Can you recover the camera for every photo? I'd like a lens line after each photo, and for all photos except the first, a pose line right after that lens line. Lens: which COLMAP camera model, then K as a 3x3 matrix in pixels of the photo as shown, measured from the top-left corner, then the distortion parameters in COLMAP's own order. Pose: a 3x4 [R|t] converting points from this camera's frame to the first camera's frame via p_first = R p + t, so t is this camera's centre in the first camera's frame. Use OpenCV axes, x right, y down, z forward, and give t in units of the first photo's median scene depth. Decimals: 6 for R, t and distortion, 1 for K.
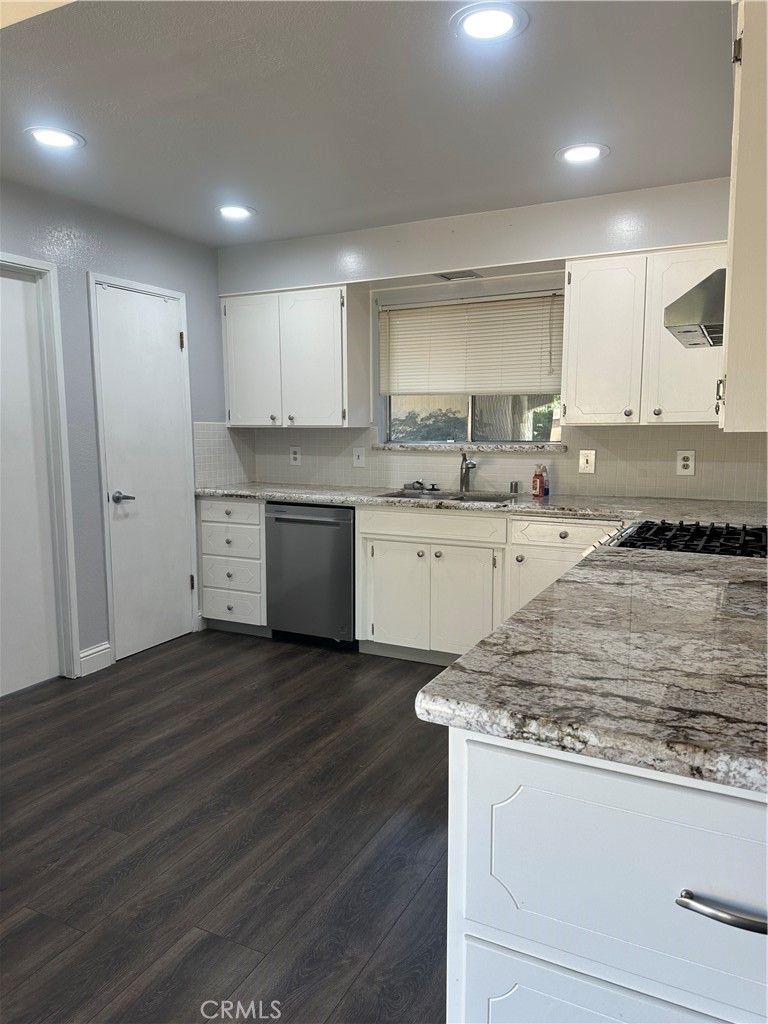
lens RADIAL K [[729.0, 0, 370.4], [0, 729.0, 490.5], [0, 0, 1]] dist [0.075693, -0.058006]
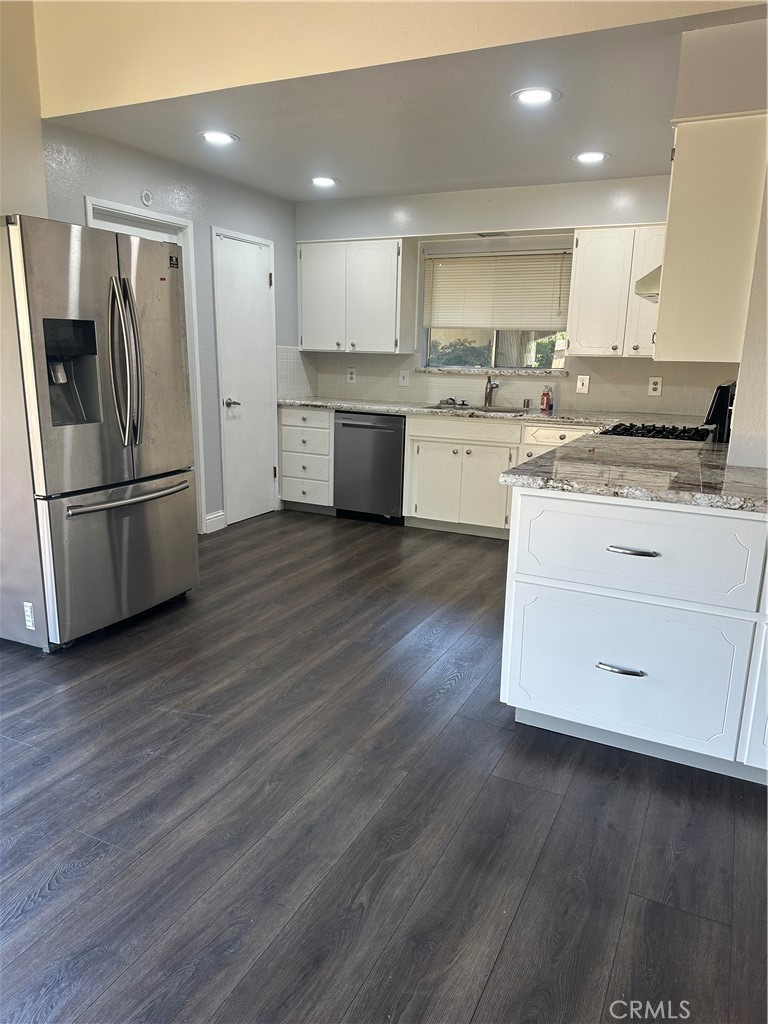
lens RADIAL K [[729.0, 0, 384.7], [0, 729.0, 505.9], [0, 0, 1]] dist [0.075693, -0.058006]
pose [[0.999398, 0.020648, 0.027869, -0.092197], [-0.023808, 0.992694, 0.118289, 0.029622], [-0.025223, -0.118881, 0.992588, -0.325357]]
